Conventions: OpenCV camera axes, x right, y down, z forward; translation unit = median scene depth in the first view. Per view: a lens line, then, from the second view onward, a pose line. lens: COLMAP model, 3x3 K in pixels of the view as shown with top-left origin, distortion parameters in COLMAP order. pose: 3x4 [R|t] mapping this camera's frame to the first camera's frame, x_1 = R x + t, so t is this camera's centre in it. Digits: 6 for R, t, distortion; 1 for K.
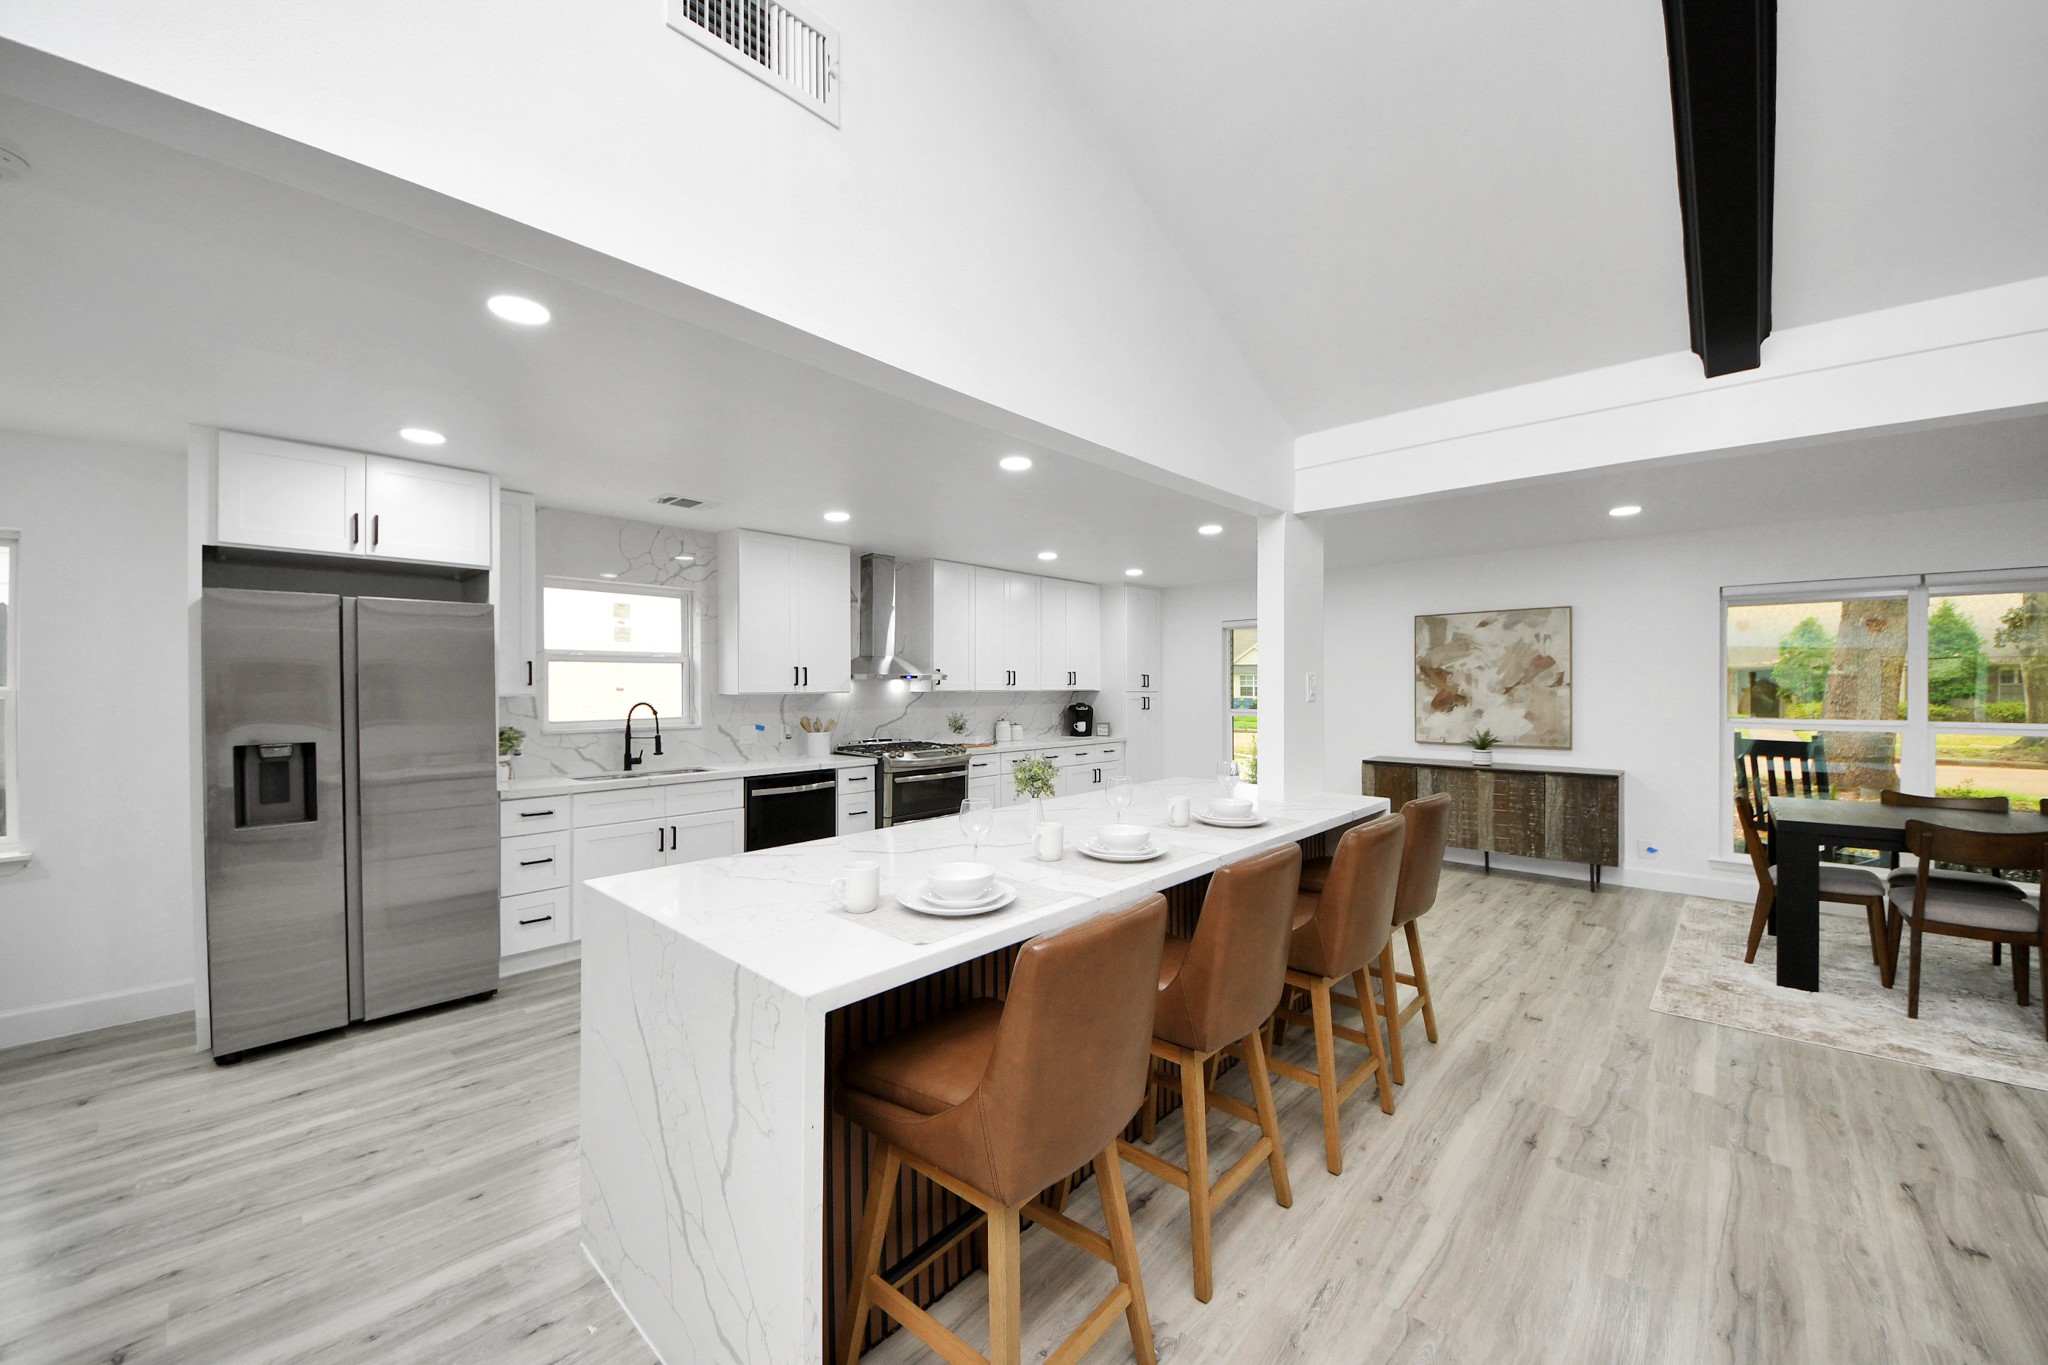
lens RADIAL K [[745.8, 0, 1017.4], [0, 745.8, 689.9], [0, 0, 1]] dist [0.000062, -0.000255]
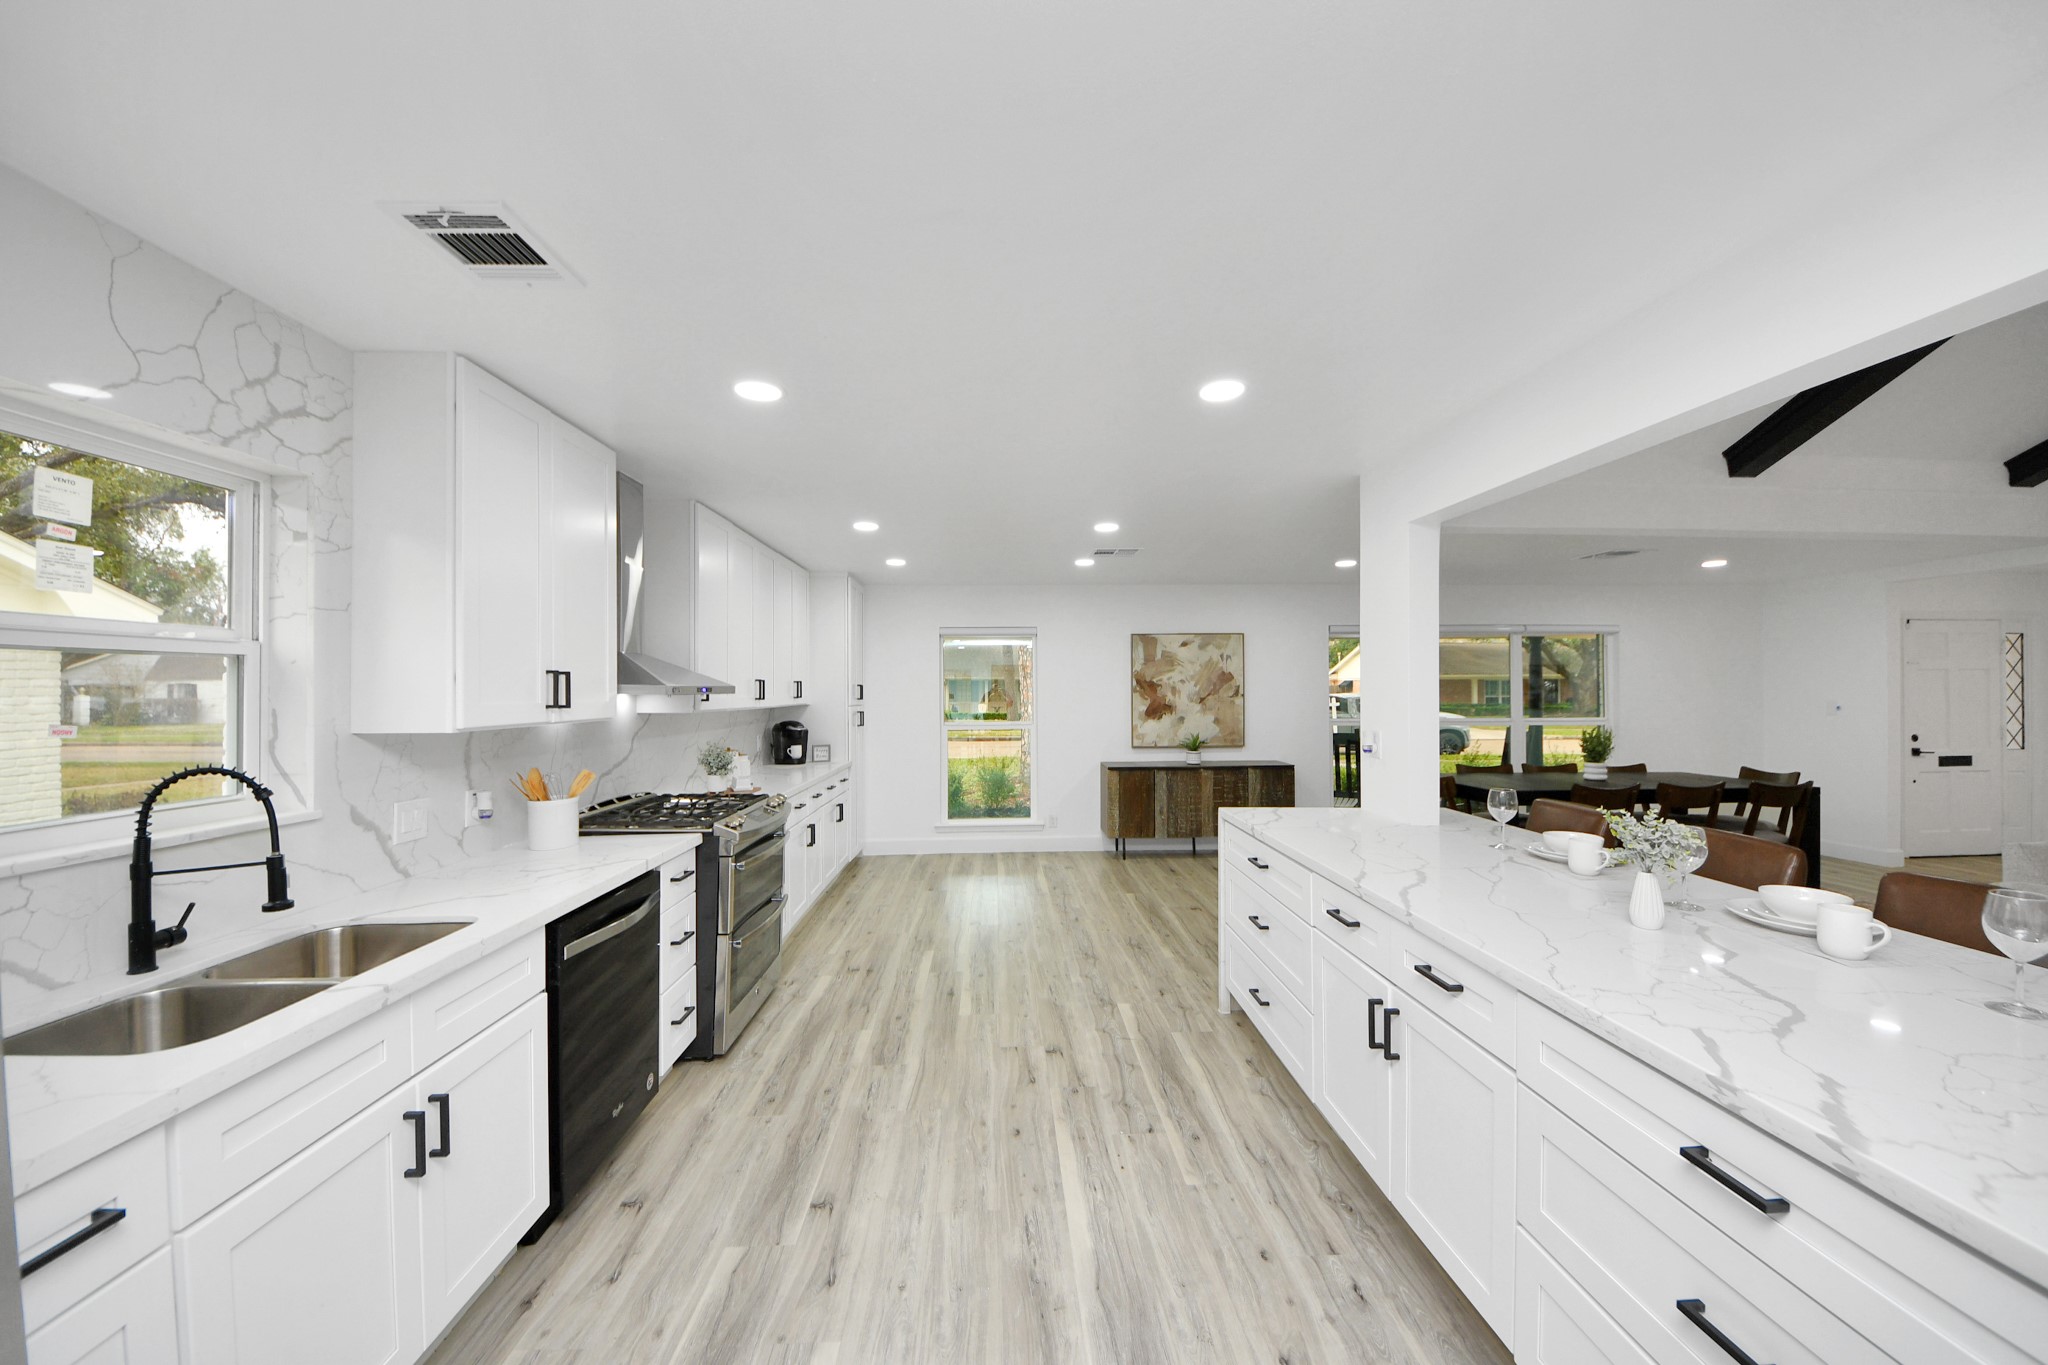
lens RADIAL K [[726.1, 0, 1024.9], [0, 726.1, 685.9], [0, 0, 1]] dist [0.030789, -0.017433]
pose [[0.698230, 0.002586, 0.715869, -0.411261], [0.007508, 0.999912, -0.010935, -0.012478], [-0.715834, 0.013010, 0.698149, 0.414995]]
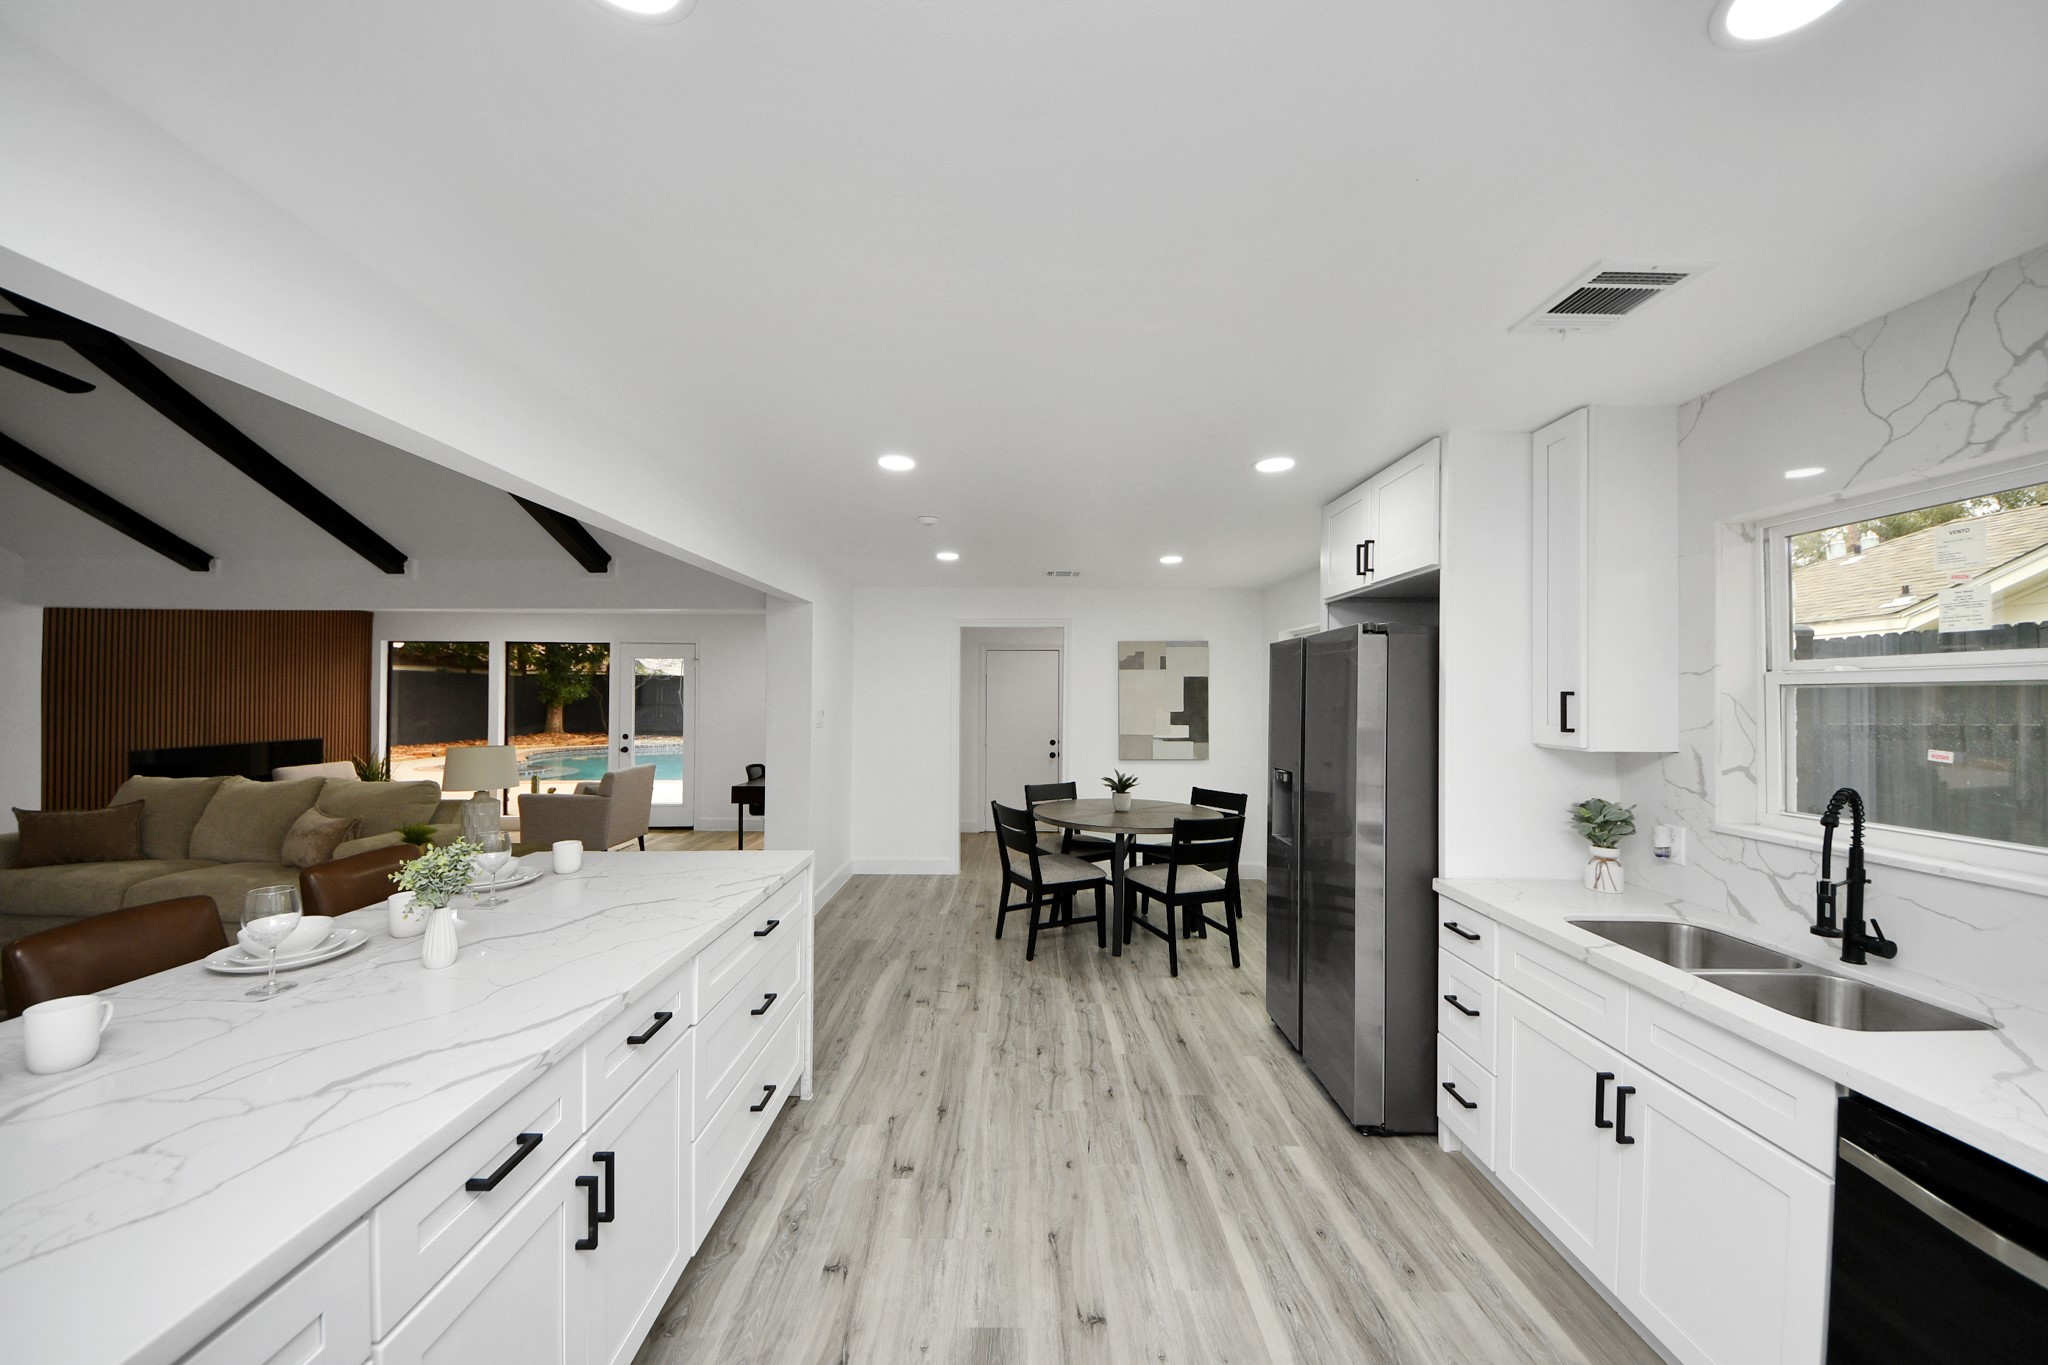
lens RADIAL K [[723.9, 0, 1032.7], [0, 723.9, 683.3], [0, 0, 1]] dist [-0.011685, -0.000106]
pose [[-0.714927, -0.015775, -0.699021, 0.042278], [-0.010924, 0.999875, -0.011392, -0.024993], [0.699114, -0.000508, -0.715010, 0.829850]]
